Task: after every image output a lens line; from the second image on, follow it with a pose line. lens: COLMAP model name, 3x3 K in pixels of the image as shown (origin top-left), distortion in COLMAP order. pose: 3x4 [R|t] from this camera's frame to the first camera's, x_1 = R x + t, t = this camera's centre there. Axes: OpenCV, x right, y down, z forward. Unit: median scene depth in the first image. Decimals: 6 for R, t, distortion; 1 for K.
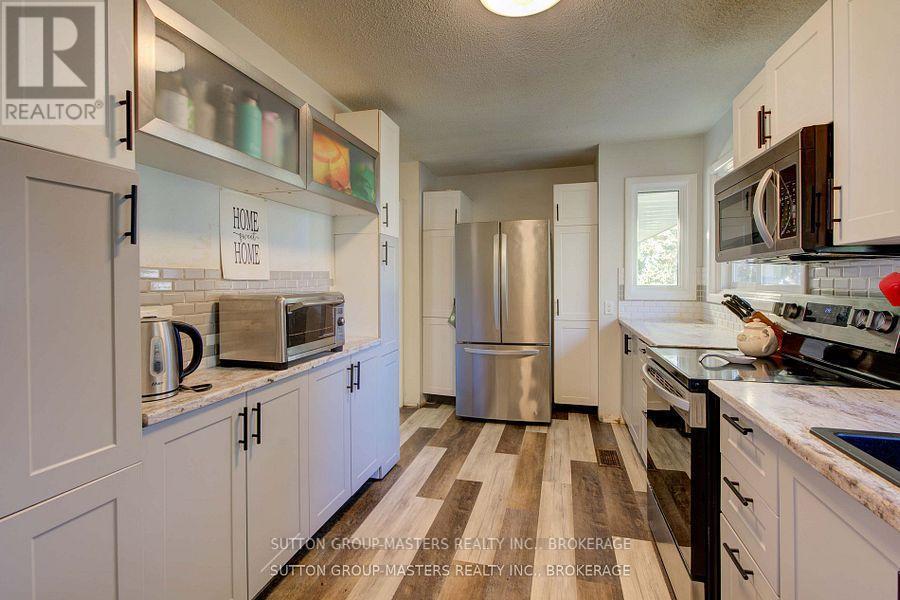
lens RADIAL K [[415.2, 0, 449.0], [0, 415.2, 281.2], [0, 0, 1]] dist [-0.003446, 0.000154]
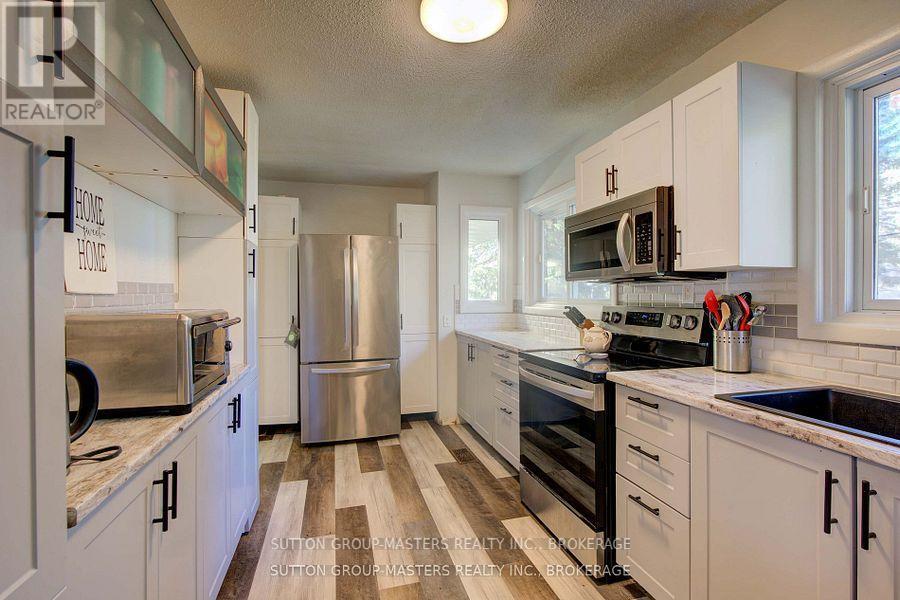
lens RADIAL K [[411.3, 0, 446.5], [0, 411.3, 296.3], [0, 0, 1]] dist [-0.001457, 0.000113]
pose [[0.864299, 0.000417, 0.502978, -0.276541], [0.001215, 0.999995, -0.002917, 0.003299], [-0.502976, 0.003133, 0.864295, 0.091536]]
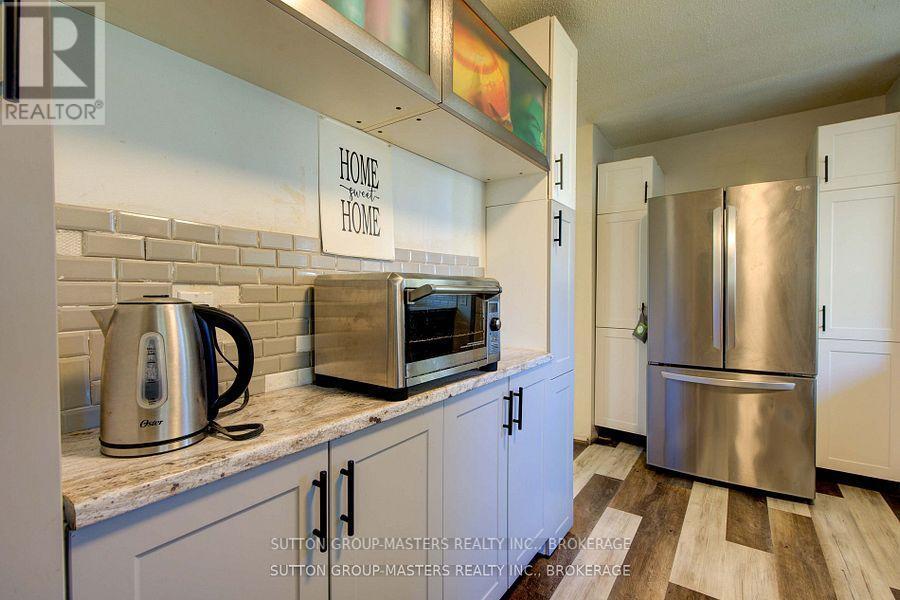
lens RADIAL K [[410.0, 0, 450.0], [0, 410.0, 300.0], [0, 0, 1]] dist [-0.001048, 0.000500]
pose [[0.937330, 0.011997, -0.348236, -0.100389], [-0.006145, 0.999821, 0.017905, 0.045886], [0.348388, -0.014643, 0.937236, 0.364303]]
